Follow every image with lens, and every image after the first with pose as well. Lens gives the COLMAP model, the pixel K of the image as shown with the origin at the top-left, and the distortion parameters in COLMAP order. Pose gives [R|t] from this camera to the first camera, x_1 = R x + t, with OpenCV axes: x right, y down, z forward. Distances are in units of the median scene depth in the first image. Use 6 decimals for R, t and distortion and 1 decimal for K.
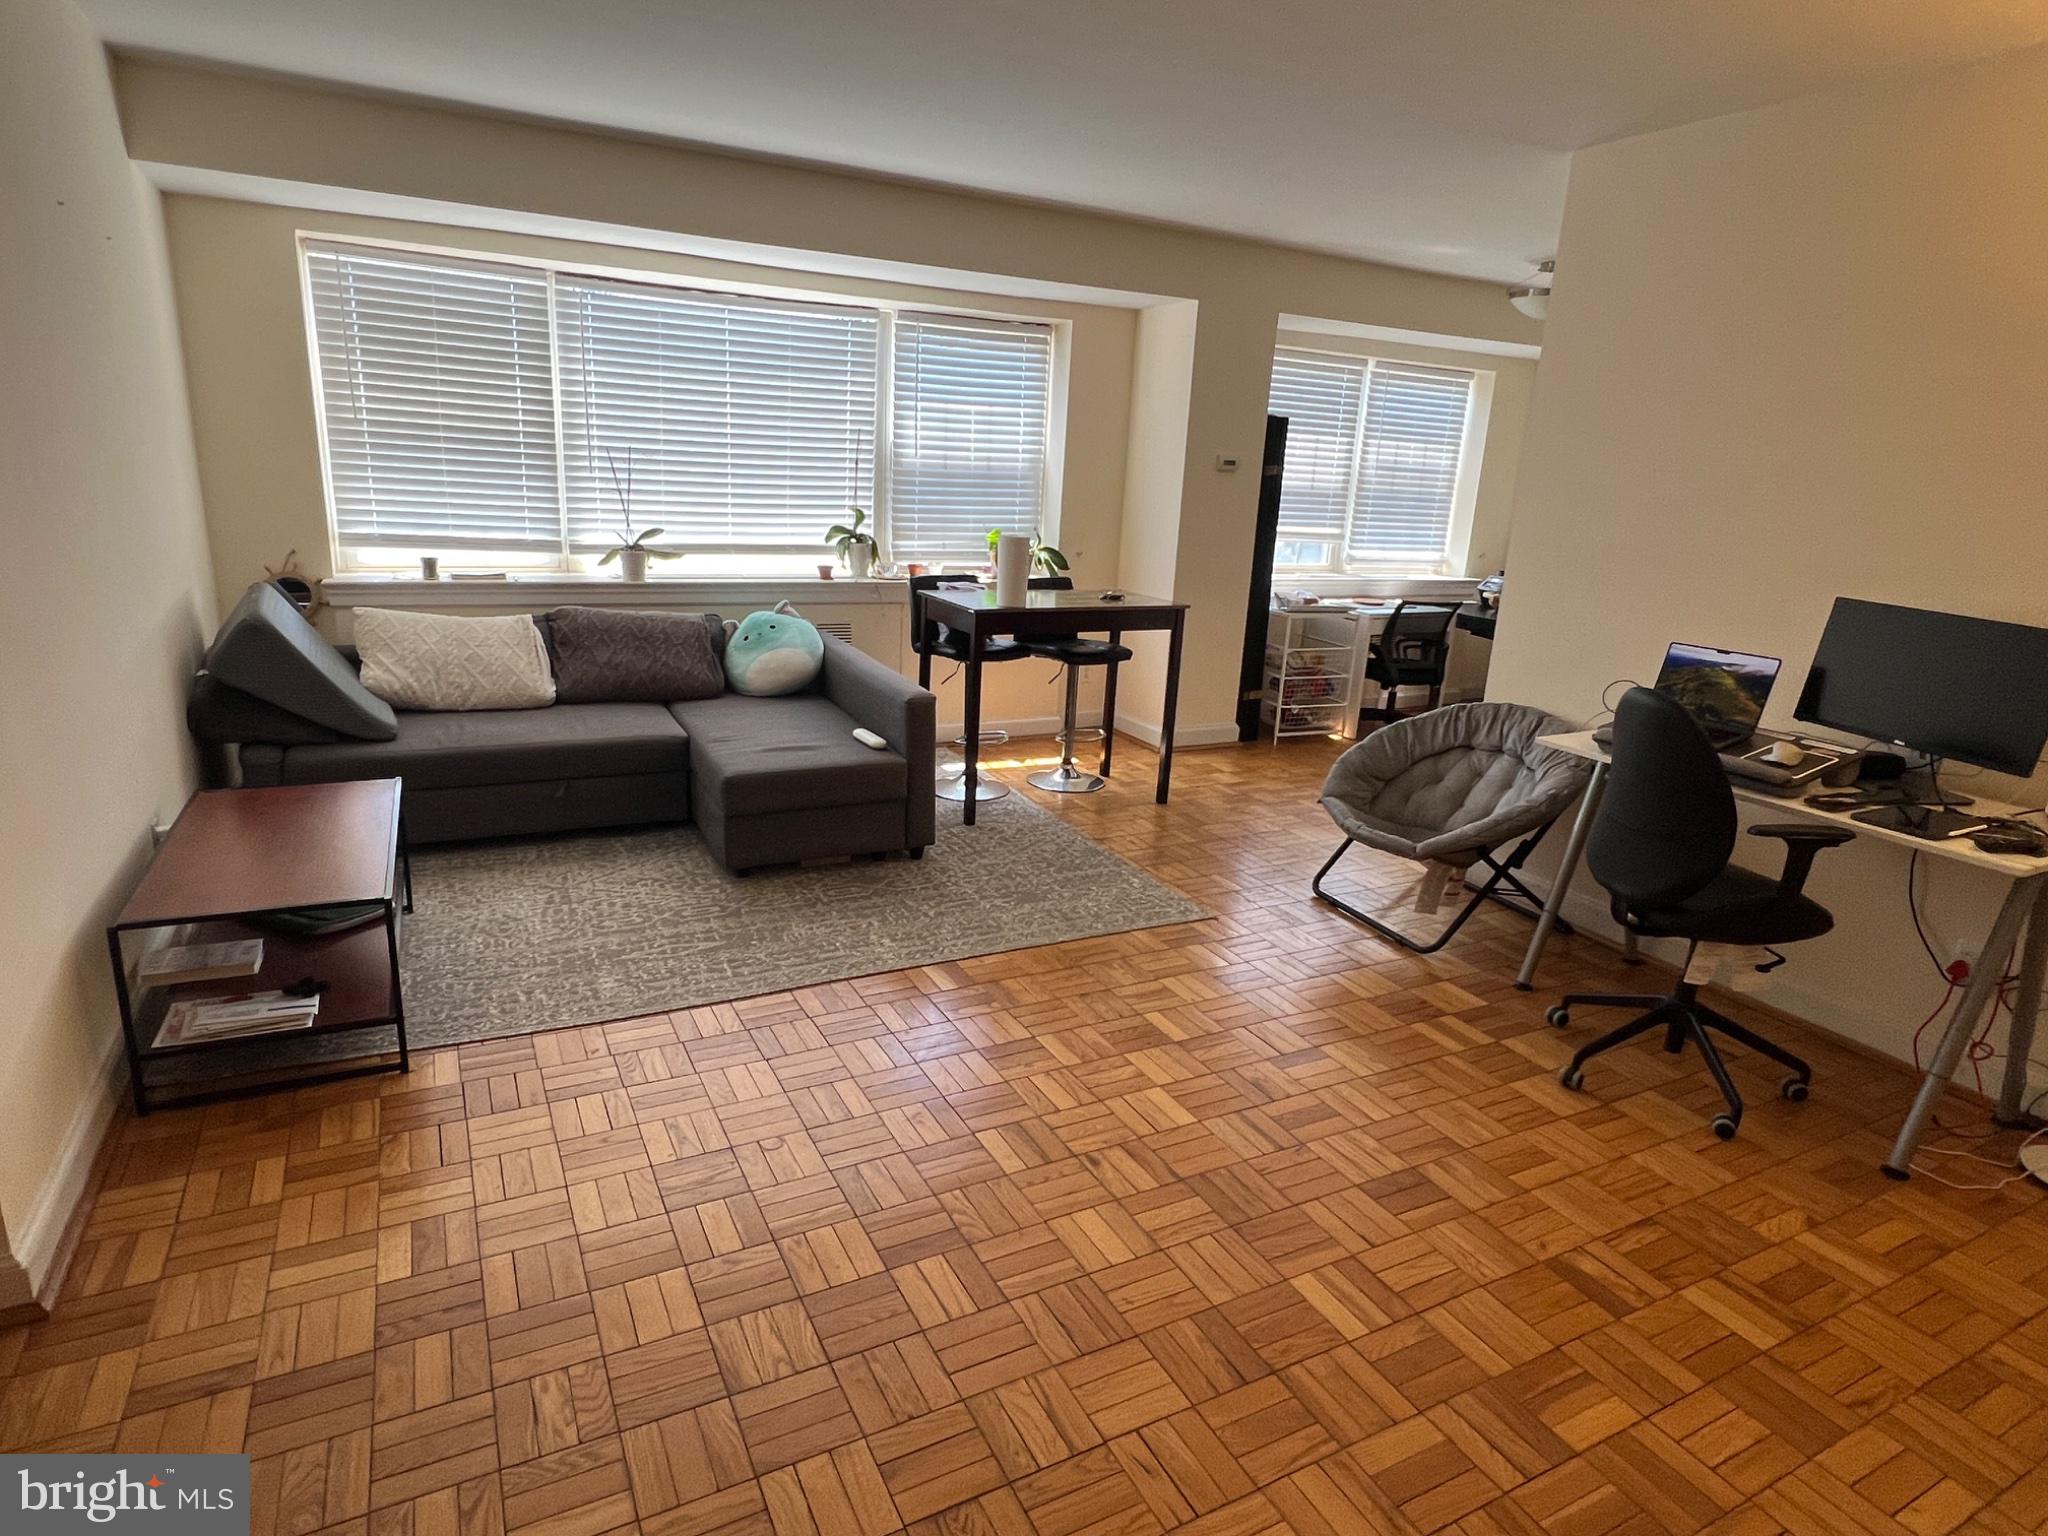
lens RADIAL K [[1133.7, 0, 1023.4], [0, 1133.7, 768.9], [0, 0, 1]] dist [0.000341, 0.000011]
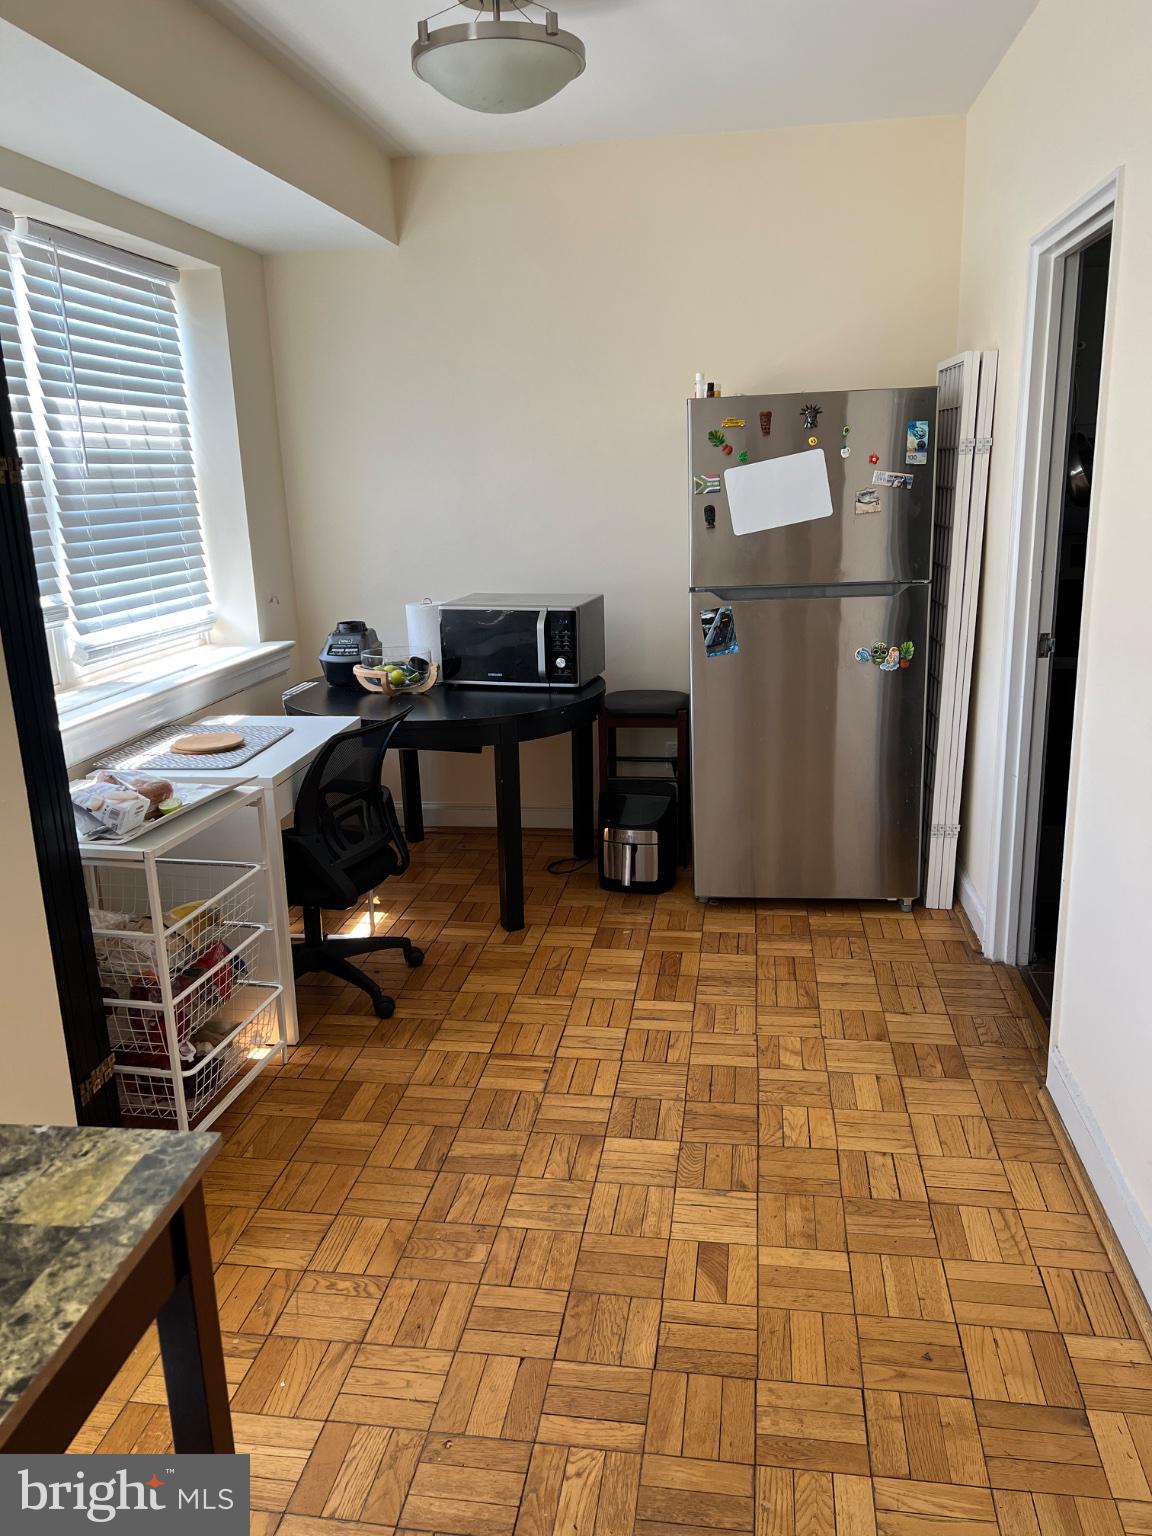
lens RADIAL K [[1161.0, 0, 579.8], [0, 1161.0, 772.8], [0, 0, 1]] dist [0.006504, 0.003175]
pose [[0.584152, -0.266756, 0.766555, 0.024943], [0.256448, 0.956727, 0.137508, -0.151918], [-0.770065, 0.116256, 0.627283, 0.546532]]
